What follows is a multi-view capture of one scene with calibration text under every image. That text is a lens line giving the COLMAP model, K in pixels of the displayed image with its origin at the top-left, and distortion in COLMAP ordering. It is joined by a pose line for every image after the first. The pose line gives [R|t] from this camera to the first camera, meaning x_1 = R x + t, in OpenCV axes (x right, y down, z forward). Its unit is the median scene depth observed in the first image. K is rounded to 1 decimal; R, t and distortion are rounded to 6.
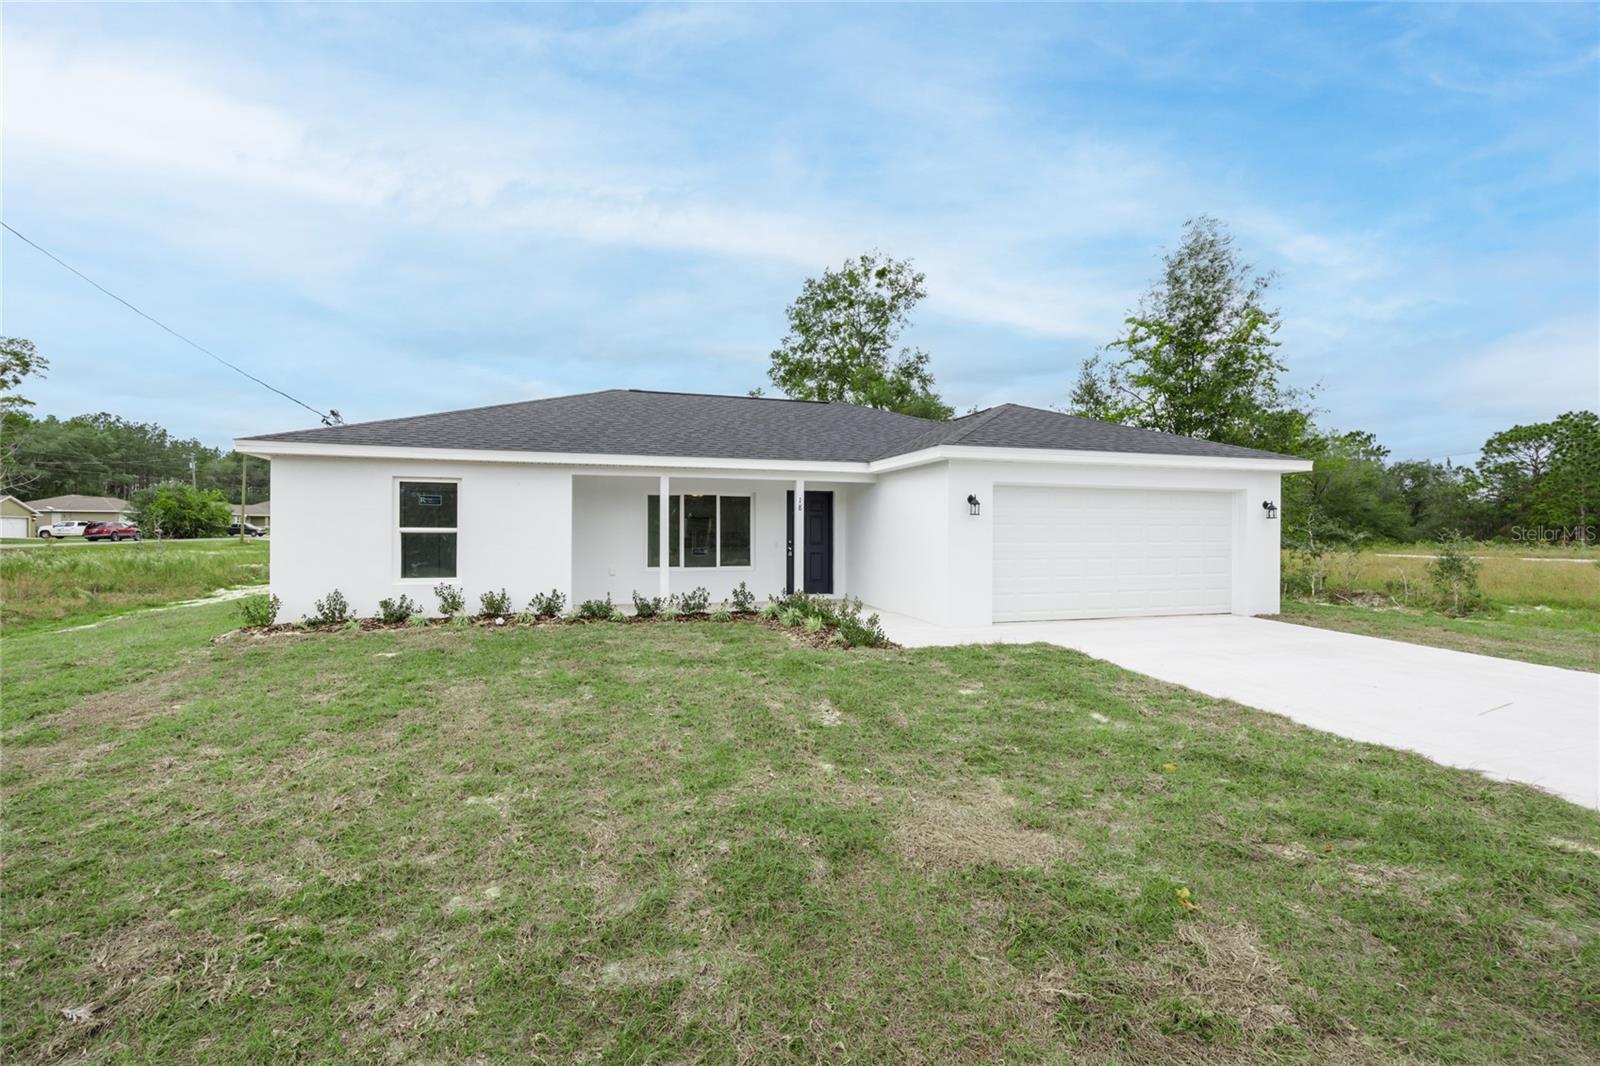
lens RADIAL K [[621.3, 0, 800.0], [0, 621.3, 533.0], [0, 0, 1]] dist [-0.000508, 0.000052]
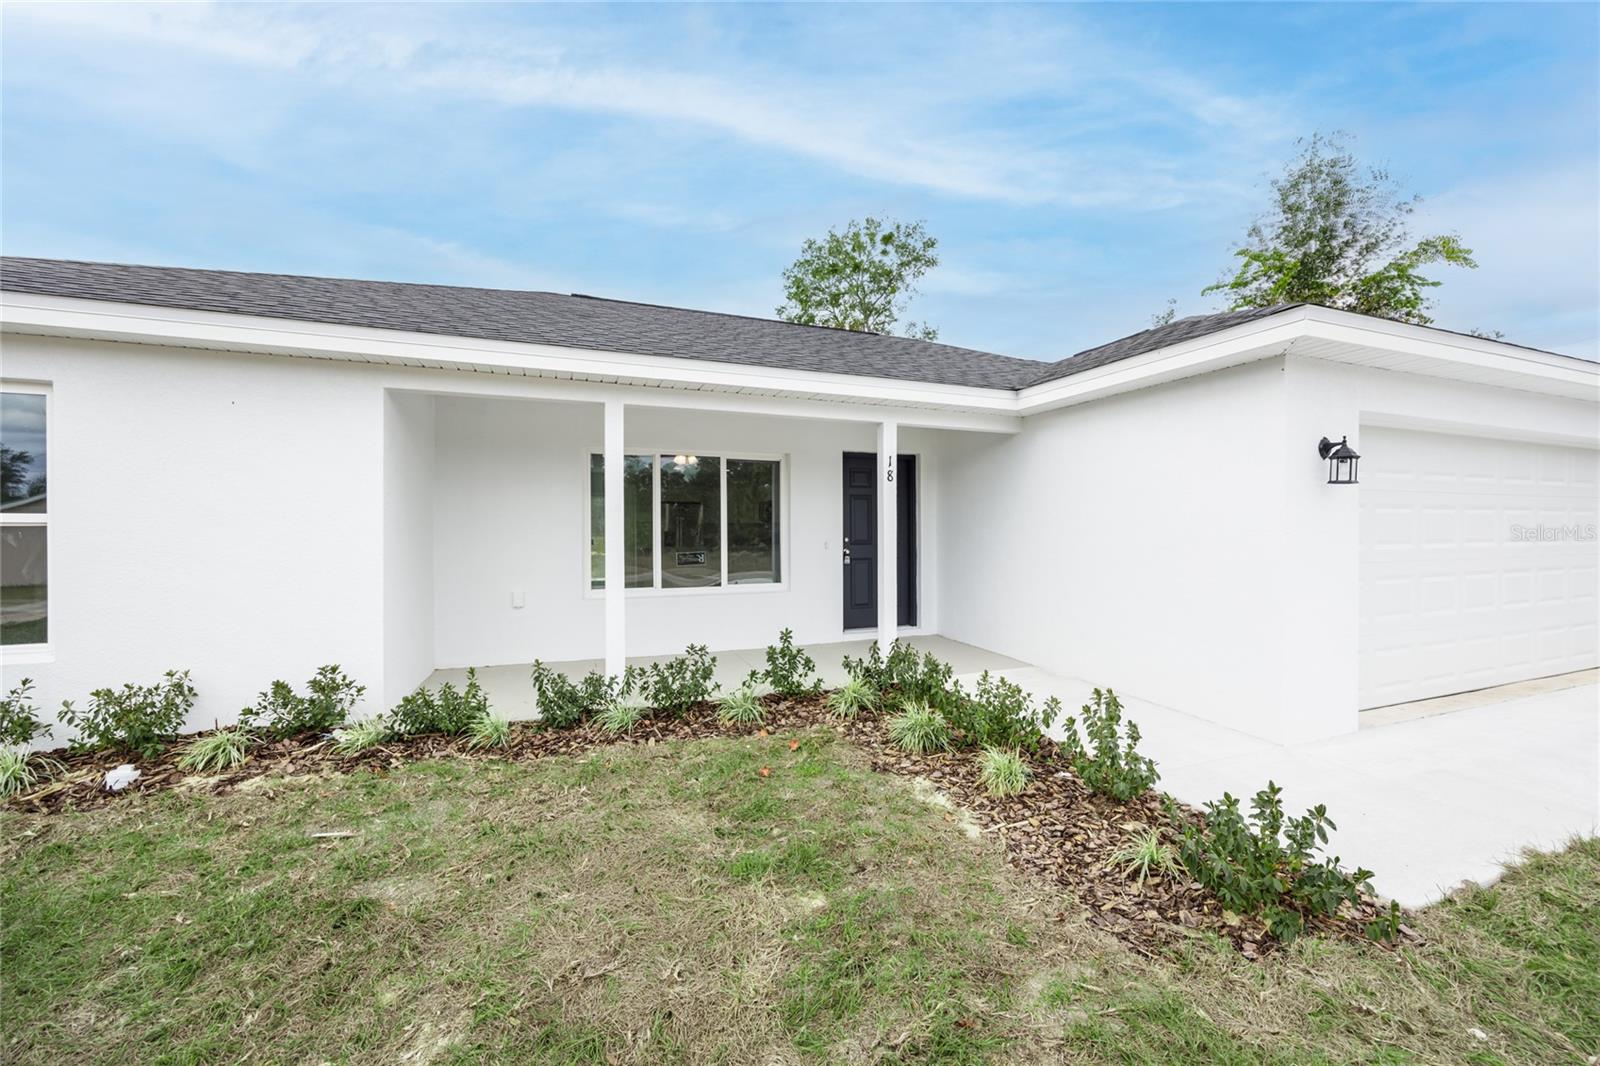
lens RADIAL K [[597.6, 0, 839.6], [0, 597.6, 523.7], [0, 0, 1]] dist [-0.000591, -0.000004]
pose [[0.995431, -0.000999, 0.095478, -0.048924], [0.000822, 0.999998, 0.001900, -0.001174], [-0.095480, -0.001813, 0.995430, 0.280303]]
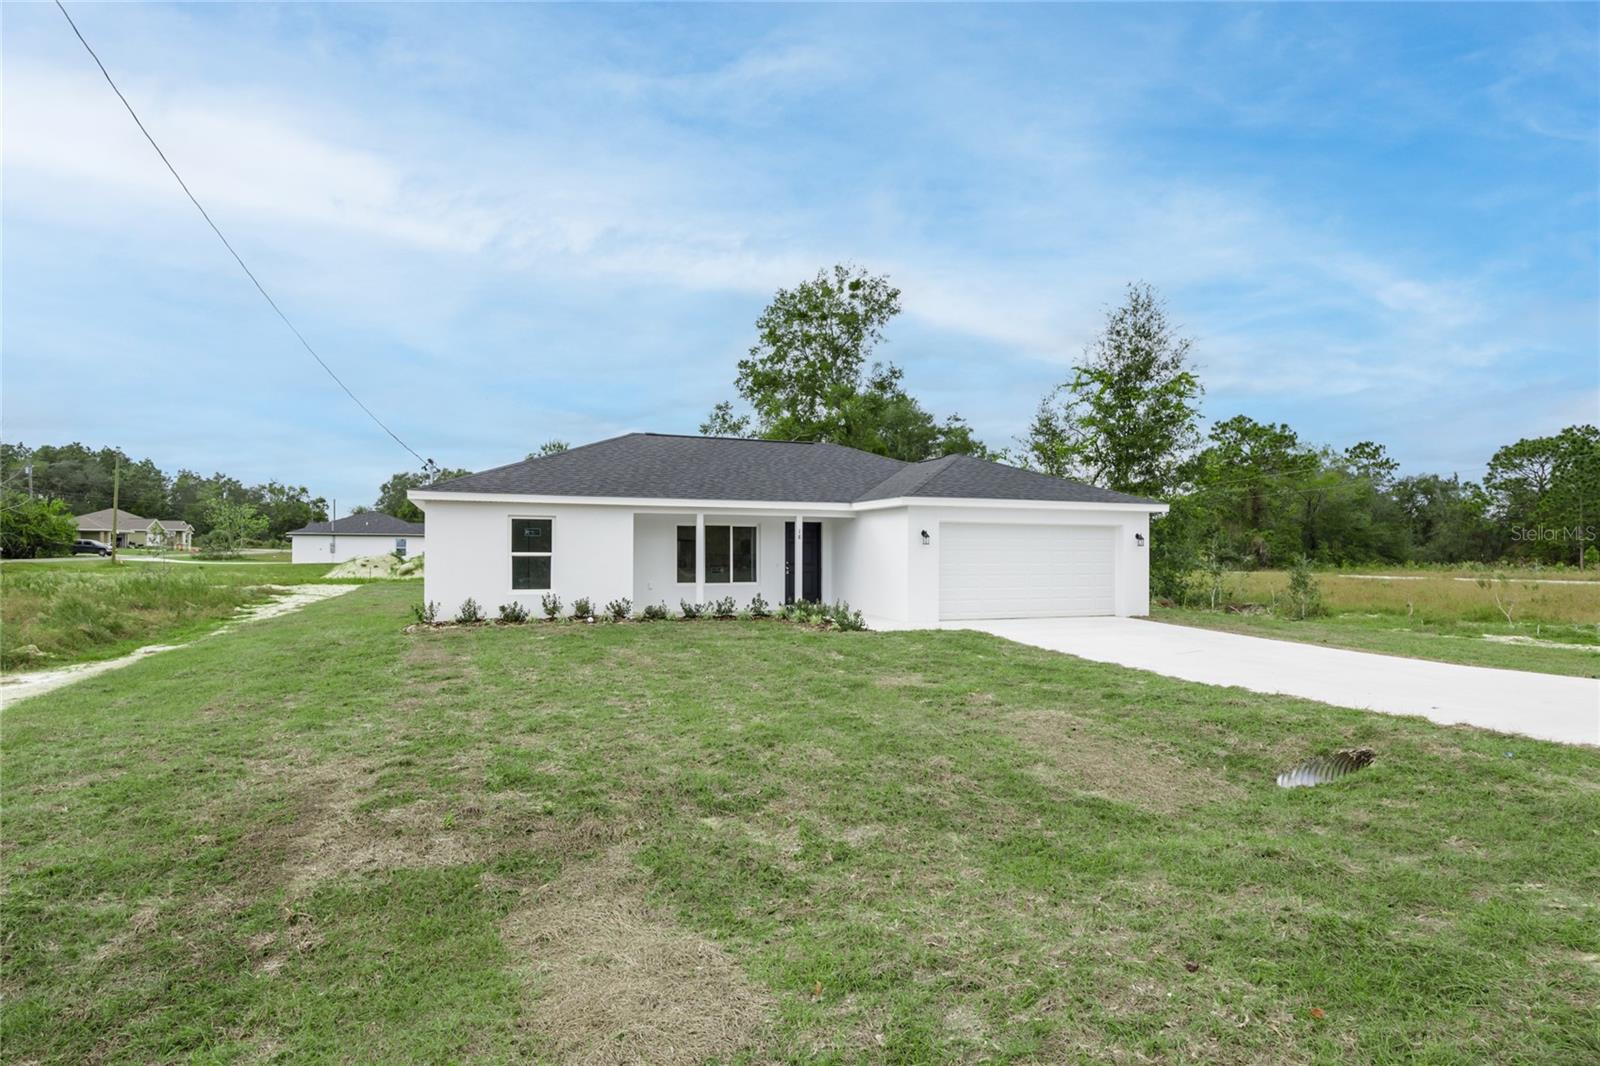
lens RADIAL K [[738.9, 0, 800.3], [0, 738.9, 555.8], [0, 0, 1]] dist [0.001302, 0.000036]
pose [[0.998093, 0.000854, 0.061730, -0.052303], [-0.001167, 0.999987, 0.005044, -0.004935], [-0.061725, -0.005106, 0.998080, -0.311749]]
